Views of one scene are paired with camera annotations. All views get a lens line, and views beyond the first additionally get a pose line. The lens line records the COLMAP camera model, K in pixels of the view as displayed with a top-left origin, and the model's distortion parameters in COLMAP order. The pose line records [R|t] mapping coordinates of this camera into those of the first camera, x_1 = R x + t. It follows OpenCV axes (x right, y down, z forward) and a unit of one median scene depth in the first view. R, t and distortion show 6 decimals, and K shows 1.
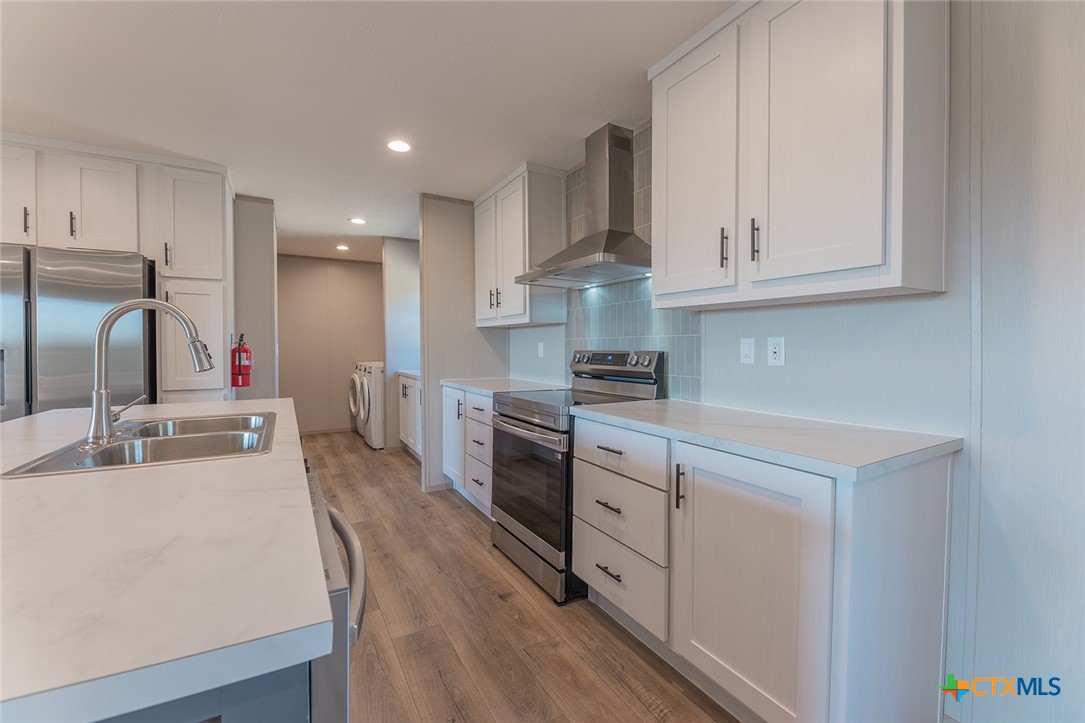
lens RADIAL K [[444.1, 0, 535.0], [0, 444.1, 353.5], [0, 0, 1]] dist [-0.002676, -0.000769]
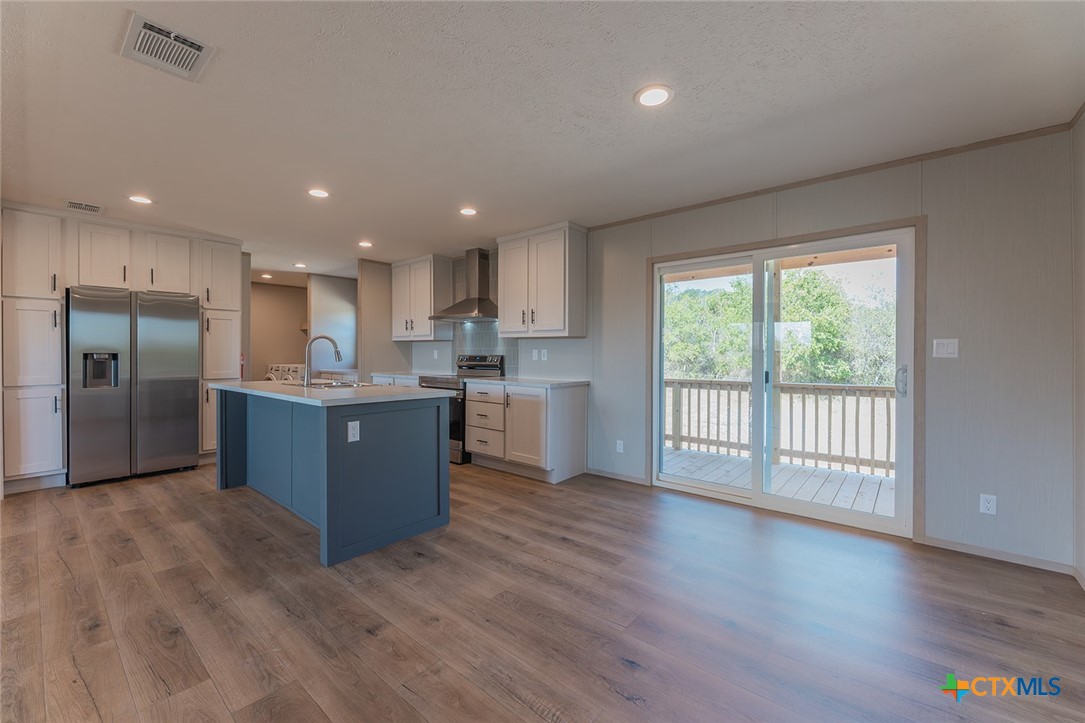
lens RADIAL K [[436.0, 0, 537.9], [0, 436.0, 356.5], [0, 0, 1]] dist [-0.010084, -0.000726]
pose [[0.937821, 0.001094, 0.347118, -0.269194], [0.001724, 0.999968, -0.007810, 0.016604], [-0.347116, 0.007923, 0.937789, -0.977281]]
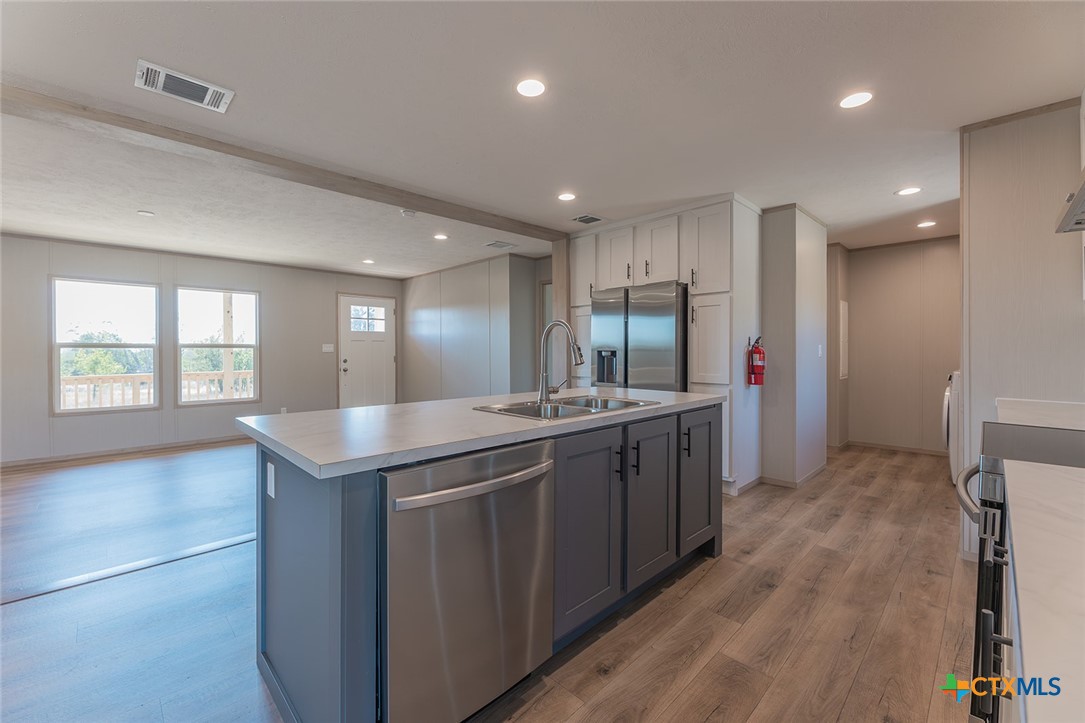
lens RADIAL K [[444.1, 0, 535.0], [0, 444.1, 353.5], [0, 0, 1]] dist [-0.002676, -0.000769]
pose [[0.255954, 0.007884, -0.966657, 0.334301], [-0.011995, 0.999916, 0.004980, -0.002377], [0.966615, 0.010320, 0.256027, 0.239870]]
